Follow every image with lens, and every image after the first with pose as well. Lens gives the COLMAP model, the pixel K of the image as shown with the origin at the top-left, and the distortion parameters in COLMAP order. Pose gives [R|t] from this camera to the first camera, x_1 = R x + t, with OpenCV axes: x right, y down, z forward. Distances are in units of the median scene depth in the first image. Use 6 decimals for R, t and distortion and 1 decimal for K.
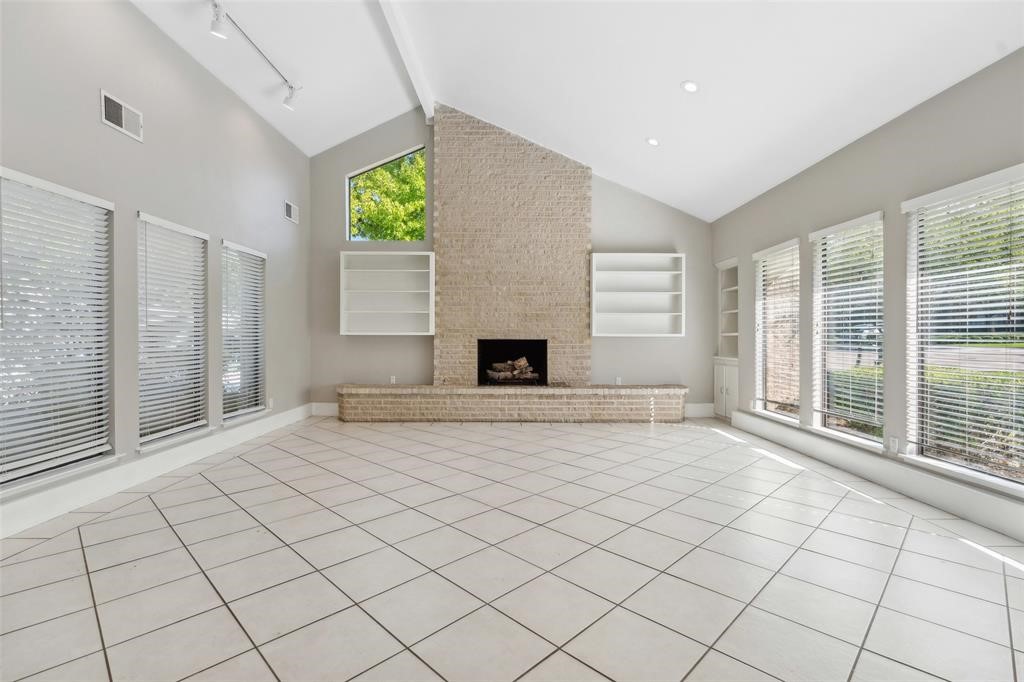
lens RADIAL K [[476.3, 0, 518.7], [0, 476.3, 334.9], [0, 0, 1]] dist [-0.004741, 0.000783]
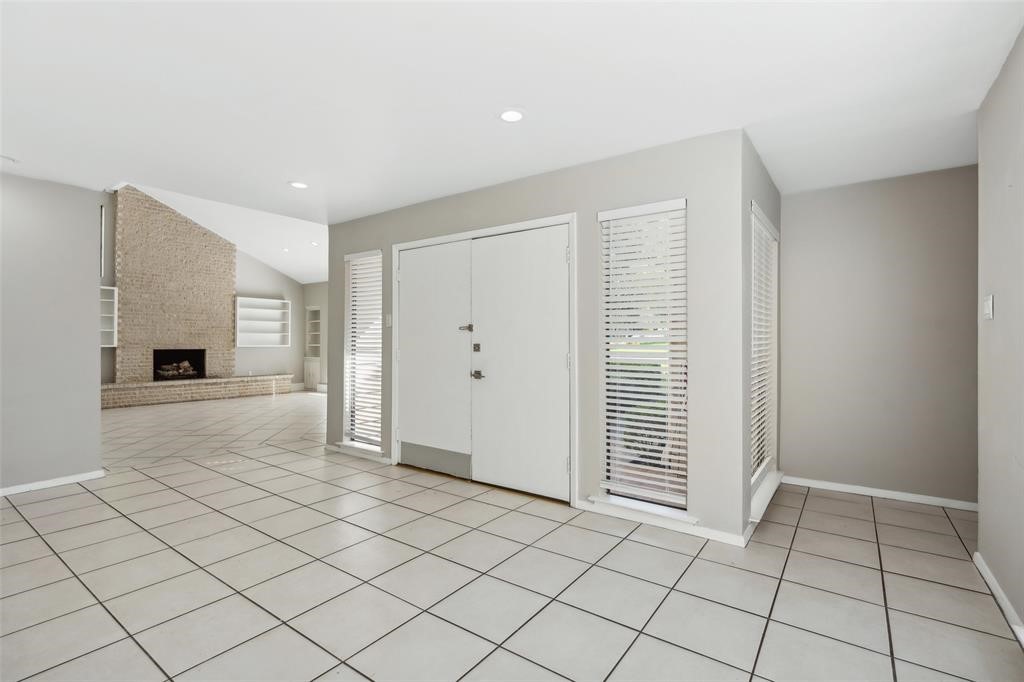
lens RADIAL K [[476.3, 0, 514.1], [0, 476.3, 338.3], [0, 0, 1]] dist [-0.004741, 0.000783]
pose [[0.582754, 0.006140, 0.812625, -0.628629], [-0.005167, 0.999979, -0.003850, -0.025258], [-0.812632, -0.001956, 0.582774, -0.755738]]
